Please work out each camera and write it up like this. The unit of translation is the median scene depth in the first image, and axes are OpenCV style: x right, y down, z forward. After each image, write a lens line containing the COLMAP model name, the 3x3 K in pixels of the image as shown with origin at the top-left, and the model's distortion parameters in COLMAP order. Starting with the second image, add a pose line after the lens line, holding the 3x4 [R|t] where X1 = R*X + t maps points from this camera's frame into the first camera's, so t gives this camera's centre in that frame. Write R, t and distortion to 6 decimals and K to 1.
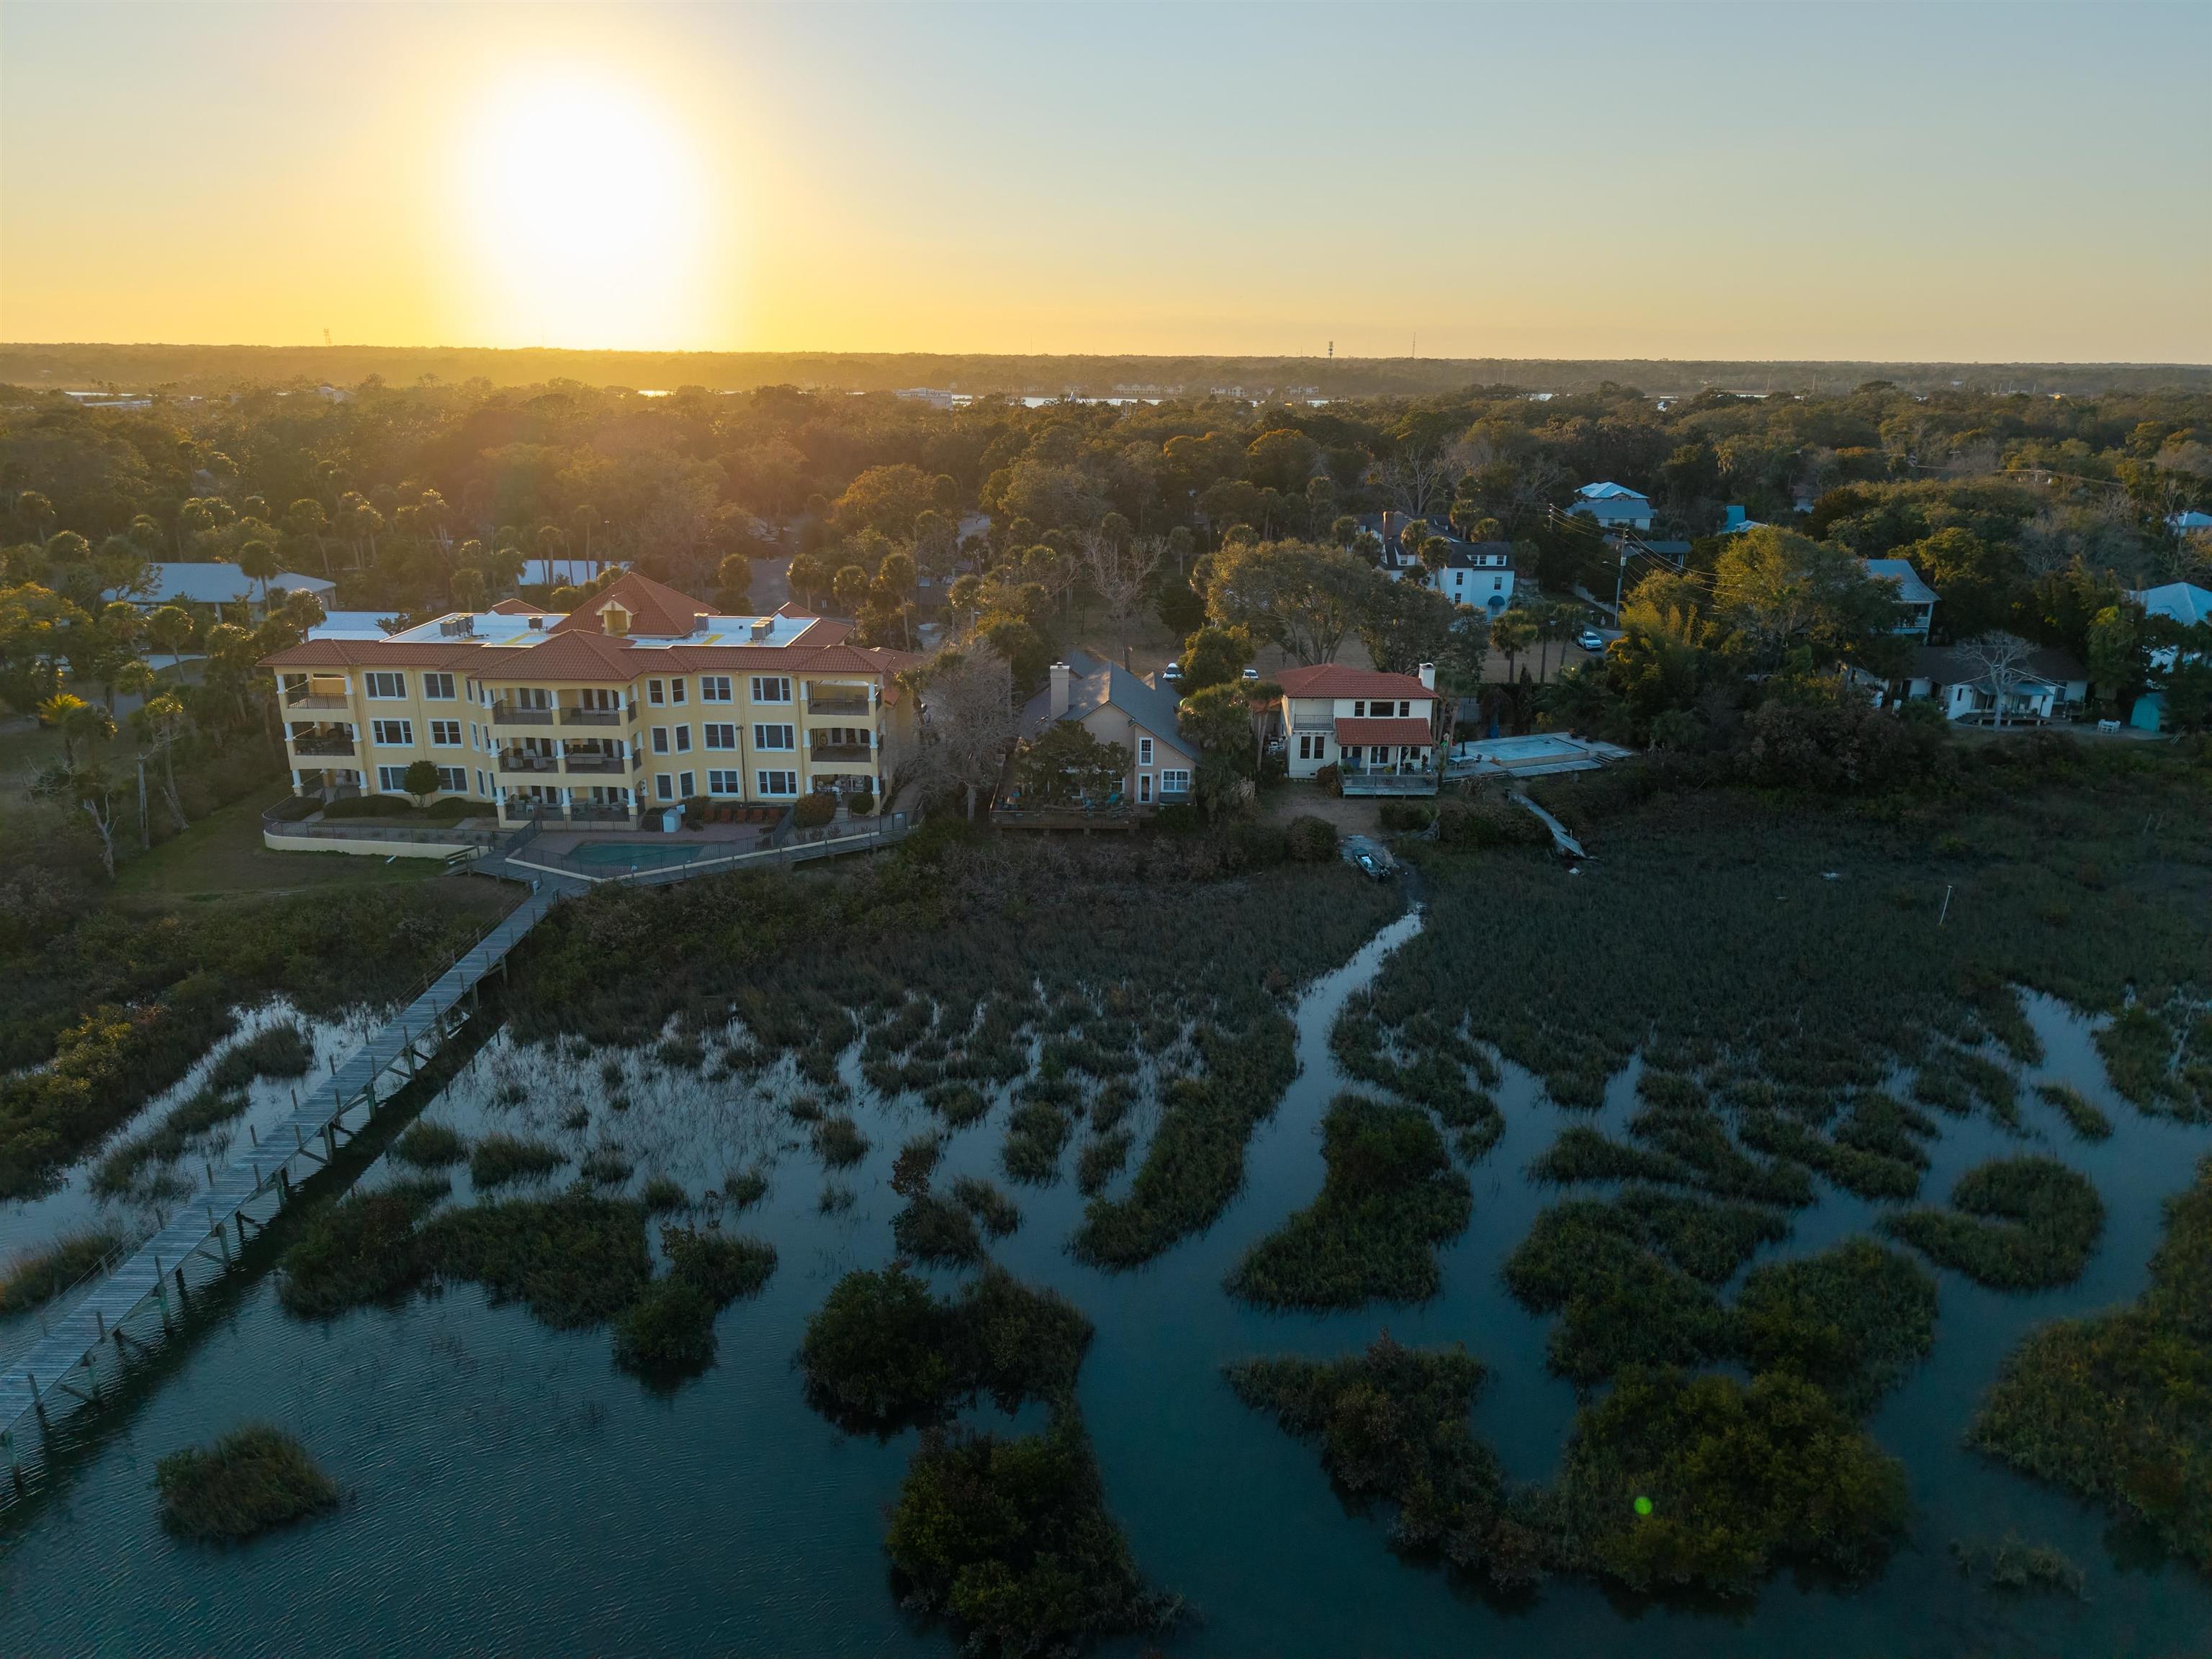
lens RADIAL K [[1522.8, 0, 1113.8], [0, 1522.8, 864.8], [0, 0, 1]] dist [0.096013, -0.235259]
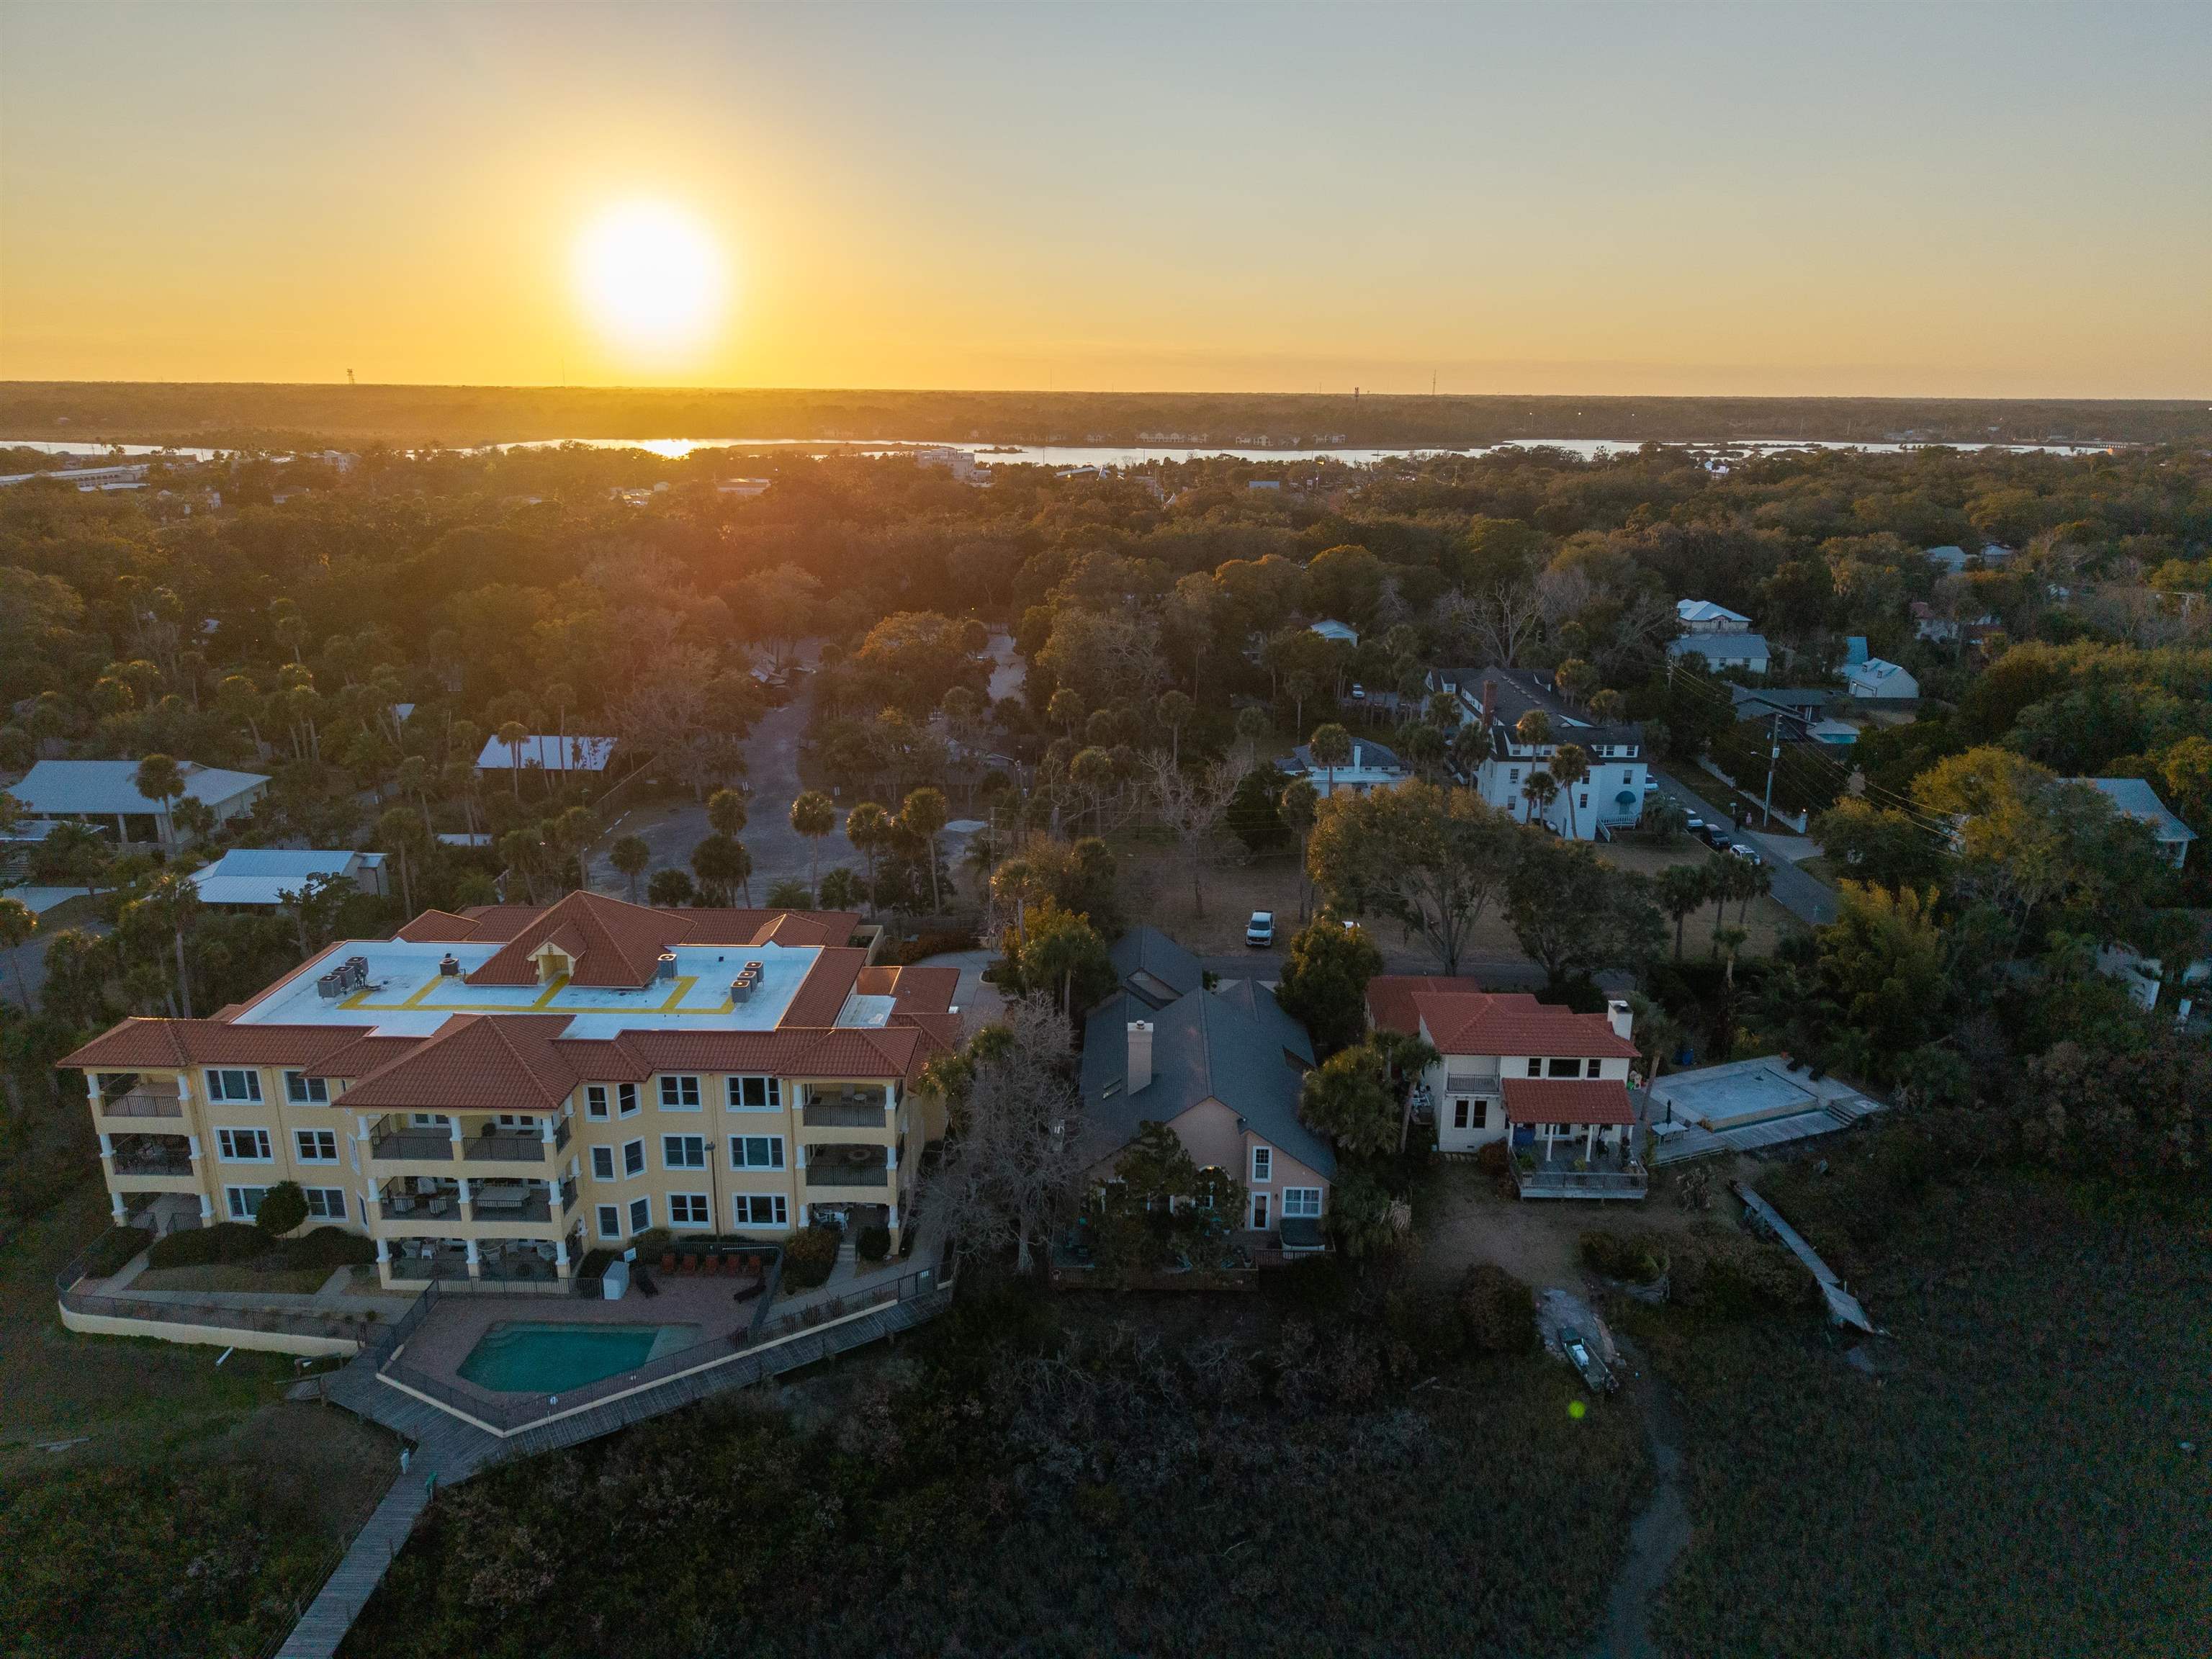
lens RADIAL K [[1515.9, 0, 1106.0], [0, 1515.9, 829.5], [0, 0, 1]] dist [0.036434, -0.071426]
pose [[0.999902, 0.004228, -0.013337, -0.045621], [-0.004675, 0.999423, -0.033636, -0.213336], [0.013187, 0.033695, 0.999345, 0.267451]]
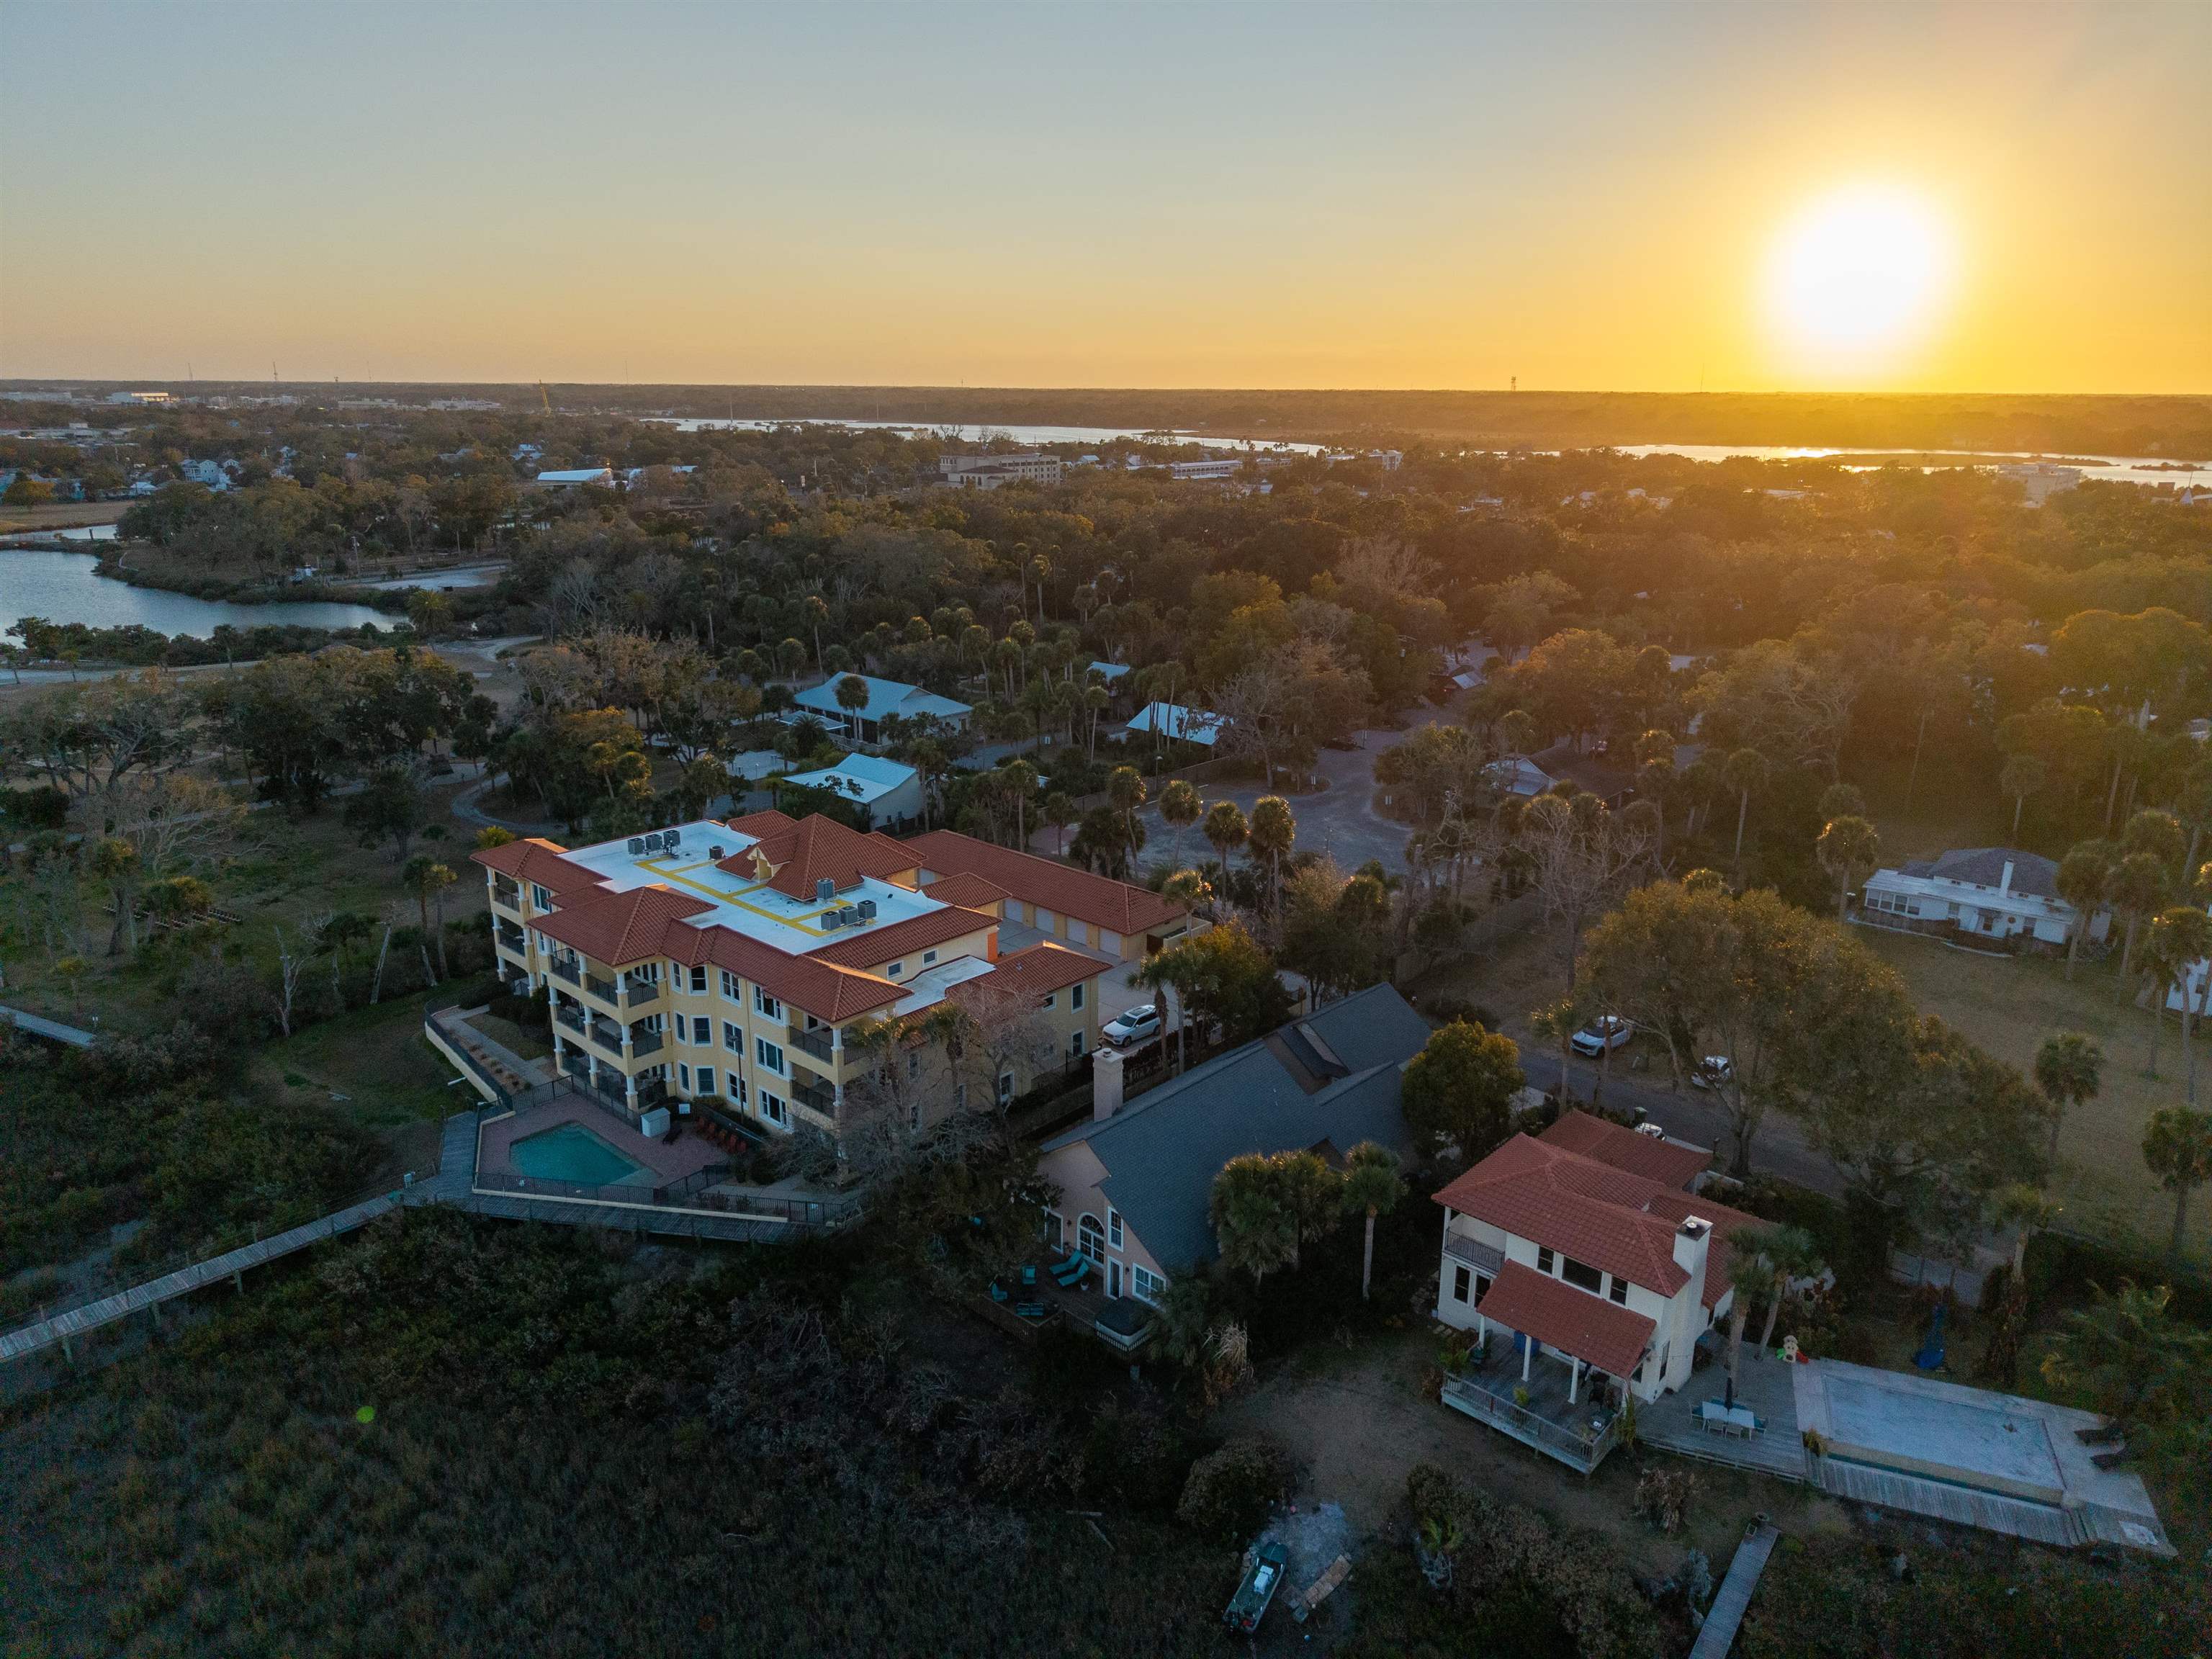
lens RADIAL K [[1510.1, 0, 1106.0], [0, 1510.1, 829.5], [0, 0, 1]] dist [0.053133, -0.067836]
pose [[0.727177, 0.187896, -0.660234, 0.431709], [-0.212300, 0.976214, 0.043996, -0.278249], [0.652796, 0.108175, 0.749770, 0.483358]]
